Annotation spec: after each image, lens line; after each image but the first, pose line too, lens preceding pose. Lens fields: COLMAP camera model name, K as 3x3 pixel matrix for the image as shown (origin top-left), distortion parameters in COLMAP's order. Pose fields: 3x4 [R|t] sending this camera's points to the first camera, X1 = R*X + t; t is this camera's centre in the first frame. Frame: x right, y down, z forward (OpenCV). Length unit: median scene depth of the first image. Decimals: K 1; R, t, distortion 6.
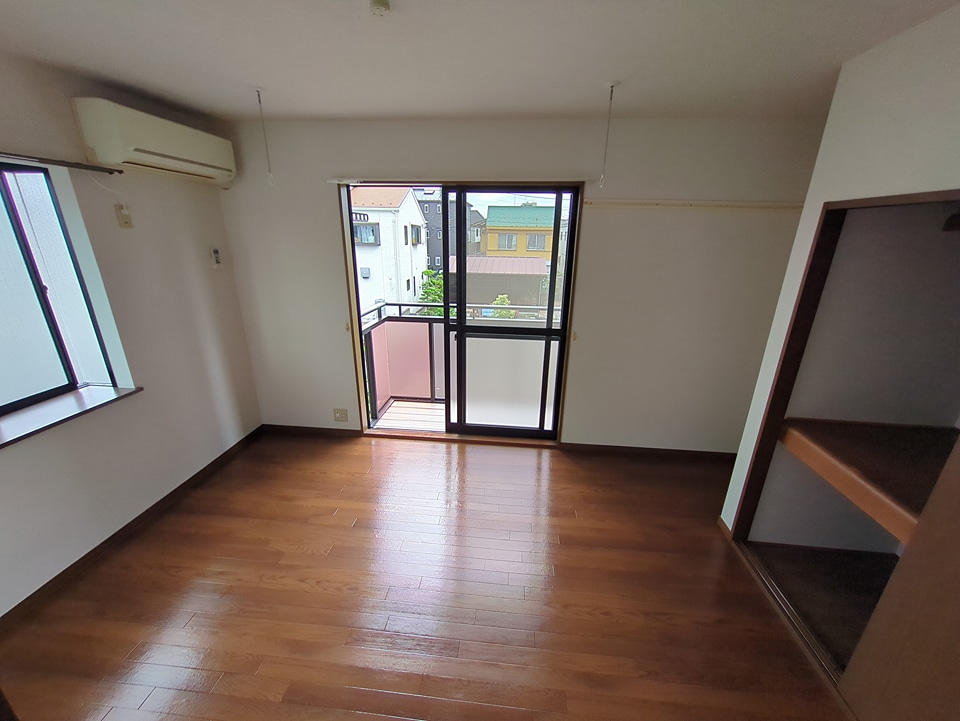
lens RADIAL K [[377.9, 0, 484.5], [0, 377.9, 363.3], [0, 0, 1]] dist [-0.001899, -0.000011]
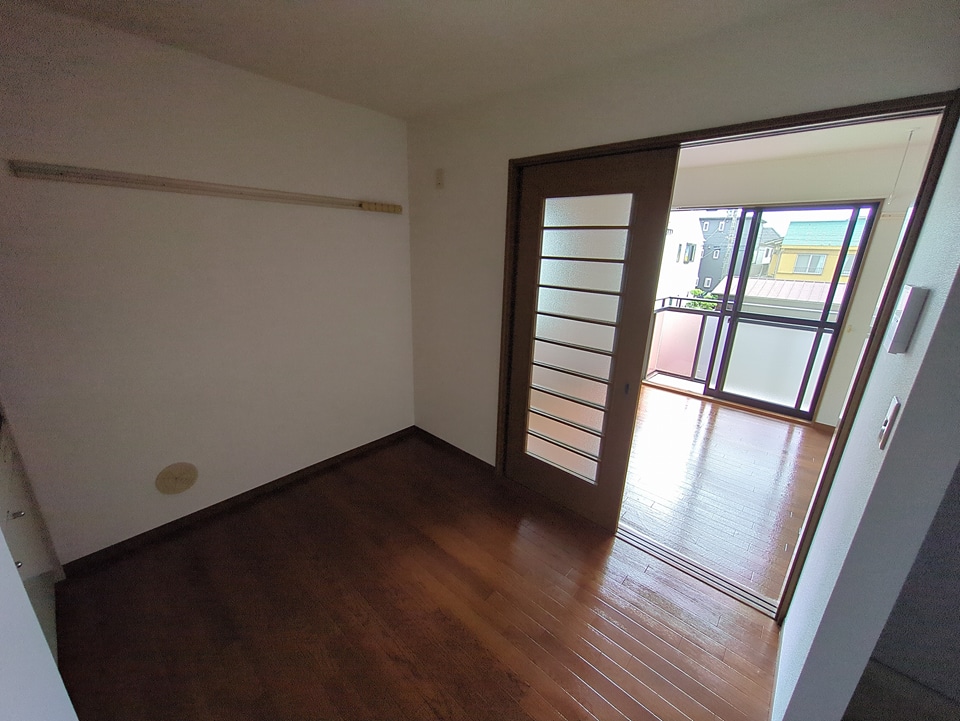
lens RADIAL K [[377.9, 0, 487.0], [0, 377.9, 360.5], [0, 0, 1]] dist [-0.001899, -0.000011]
pose [[0.802665, 0.178428, -0.569115, 0.015957], [-0.207846, 0.978068, 0.013503, 0.176377], [0.559043, 0.107450, 0.822147, -0.417286]]
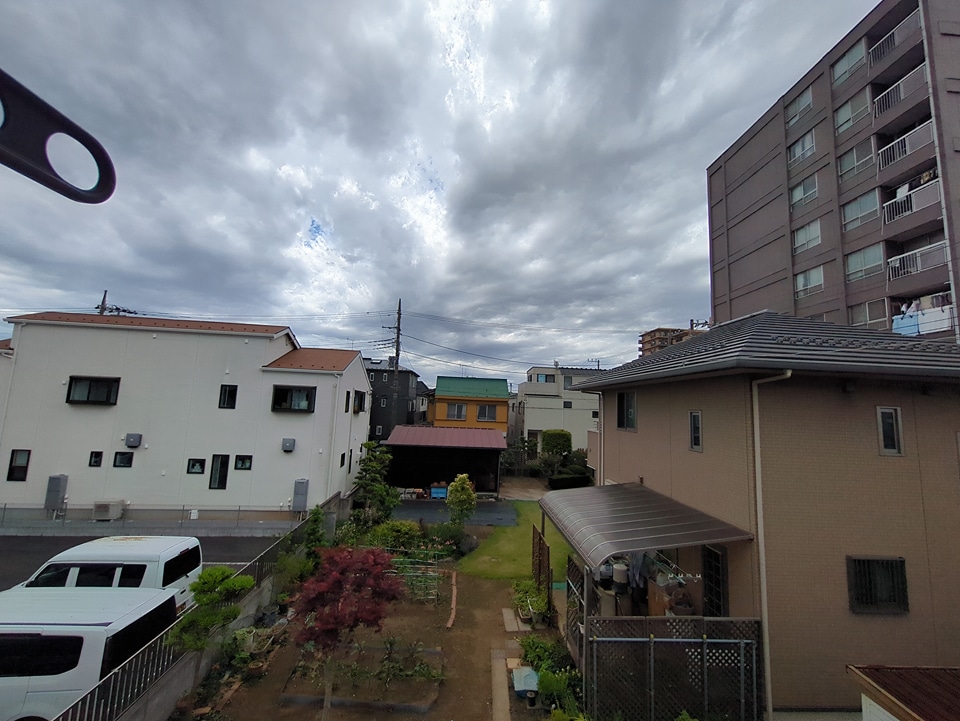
lens RADIAL K [[377.9, 0, 480.8], [0, 377.9, 359.4], [0, 0, 1]] dist [-0.001899, -0.000011]
pose [[0.989220, 0.039896, 0.140900, -0.201582], [0.025379, 0.900904, -0.433275, -0.280780], [-0.144223, 0.432181, 0.890180, 0.929799]]
